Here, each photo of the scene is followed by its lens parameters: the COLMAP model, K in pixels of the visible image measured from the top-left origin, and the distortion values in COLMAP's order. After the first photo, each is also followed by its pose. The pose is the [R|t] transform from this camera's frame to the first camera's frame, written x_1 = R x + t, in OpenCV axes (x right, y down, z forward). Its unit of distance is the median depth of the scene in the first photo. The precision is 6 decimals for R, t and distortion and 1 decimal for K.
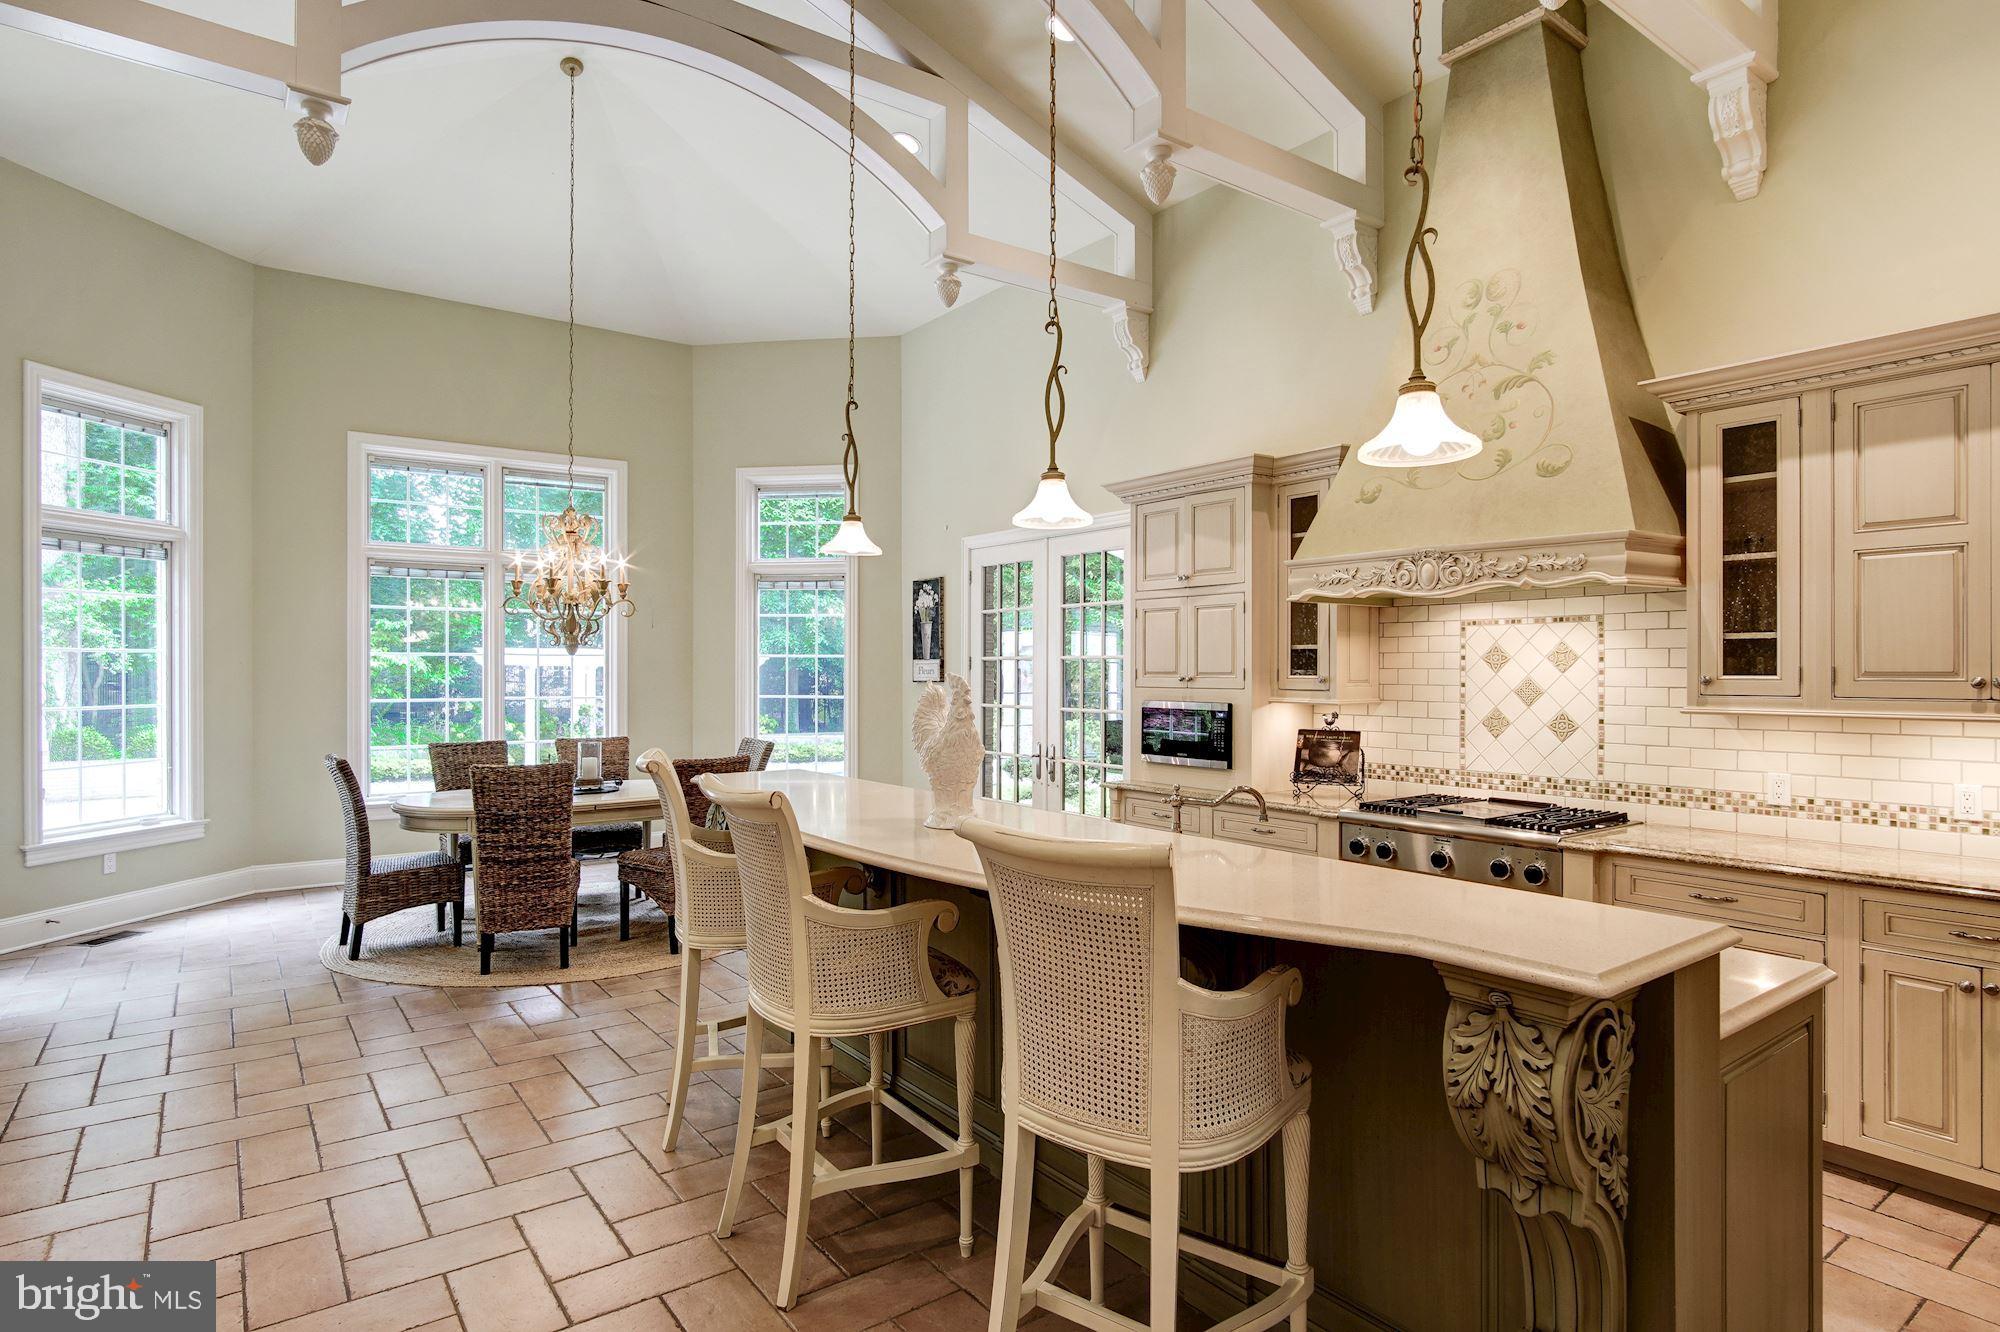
lens RADIAL K [[1046.4, 0, 1000.0], [0, 1046.4, 666.0], [0, 0, 1]] dist [-0.026572, 0.002002]
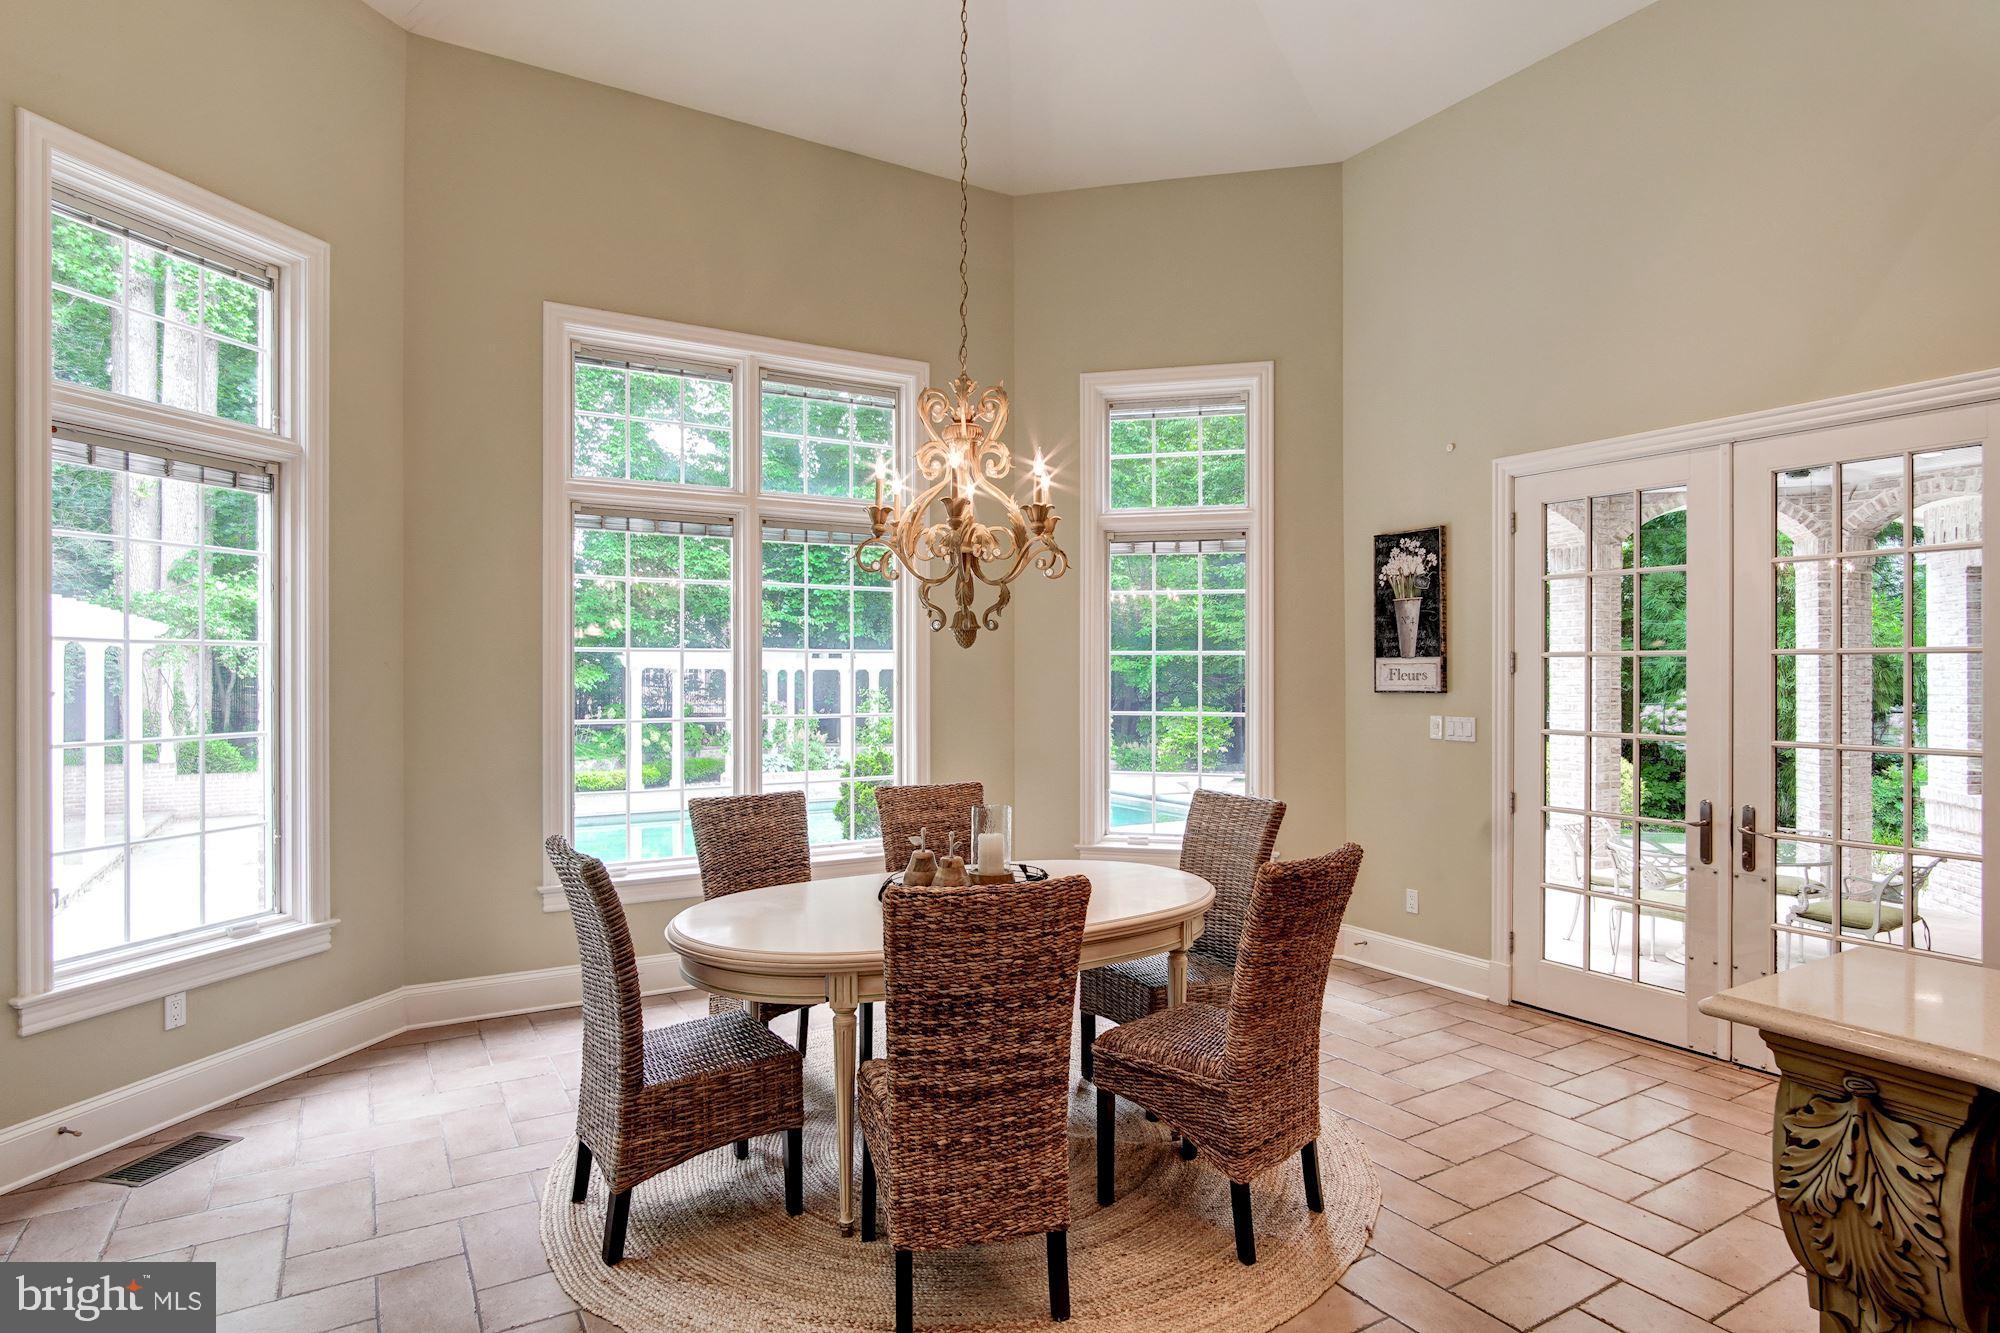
lens RADIAL K [[1078.8, 0, 1000.0], [0, 1078.8, 666.5], [0, 0, 1]] dist [-0.020127, 0.001165]
pose [[0.994582, -0.000884, -0.103953, -0.278942], [0.000693, 0.999998, -0.001873, 0.000345], [0.103954, 0.001791, 0.994580, 0.366771]]
